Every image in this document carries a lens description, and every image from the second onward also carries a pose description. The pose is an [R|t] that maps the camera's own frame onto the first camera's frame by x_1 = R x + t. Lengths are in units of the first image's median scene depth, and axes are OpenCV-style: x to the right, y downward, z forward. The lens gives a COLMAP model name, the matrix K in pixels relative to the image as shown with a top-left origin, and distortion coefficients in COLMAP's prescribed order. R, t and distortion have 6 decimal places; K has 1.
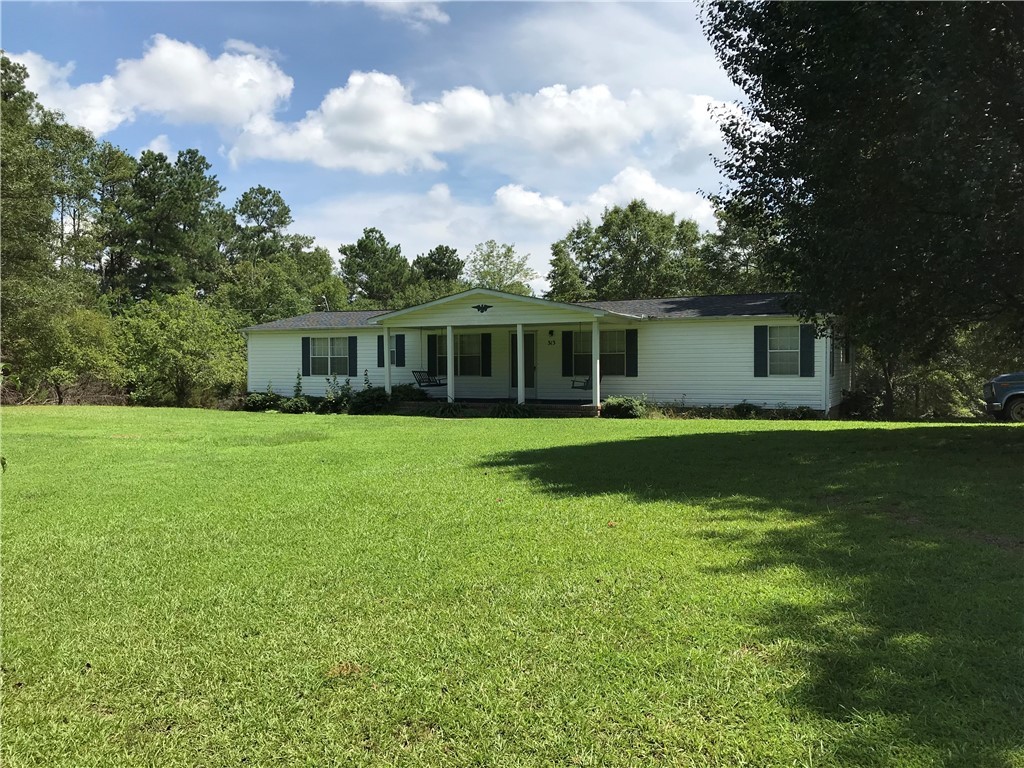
lens RADIAL K [[817.7, 0, 511.9], [0, 817.7, 374.2], [0, 0, 1]] dist [0.018430, -0.013423]
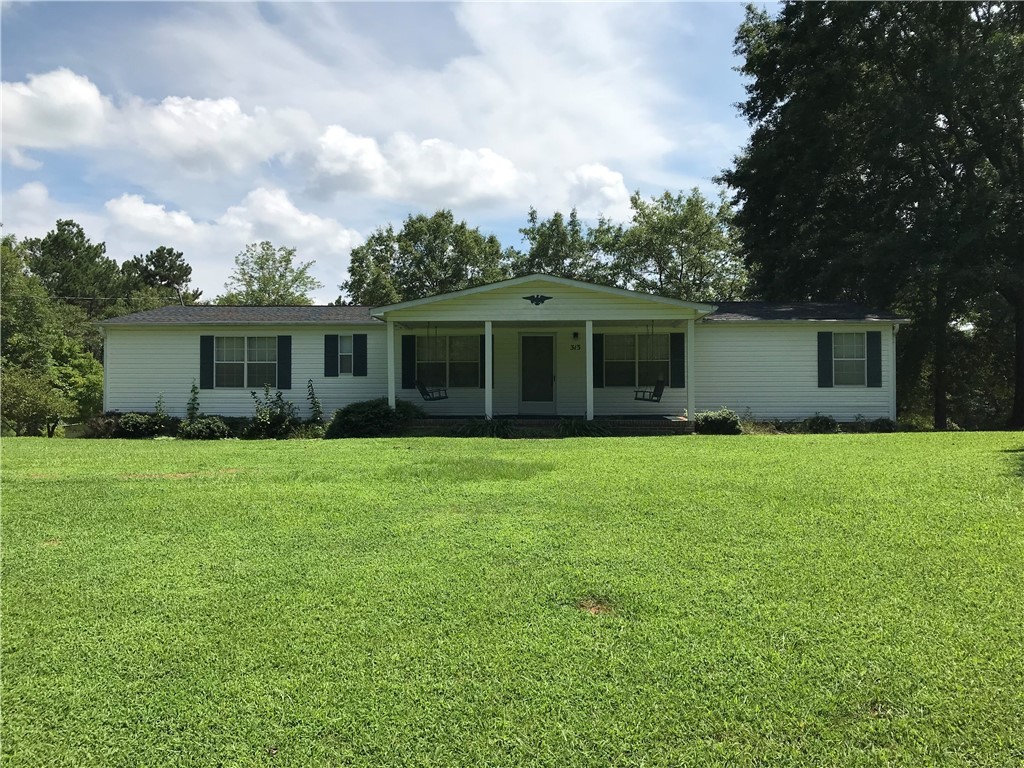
lens RADIAL K [[817.7, 0, 512.6], [0, 817.7, 382.5], [0, 0, 1]] dist [0.018430, -0.013423]
pose [[0.918963, 0.006797, 0.394286, -0.292856], [0.001843, 0.999767, -0.021530, 0.012998], [-0.394341, 0.020512, 0.918735, 0.224555]]
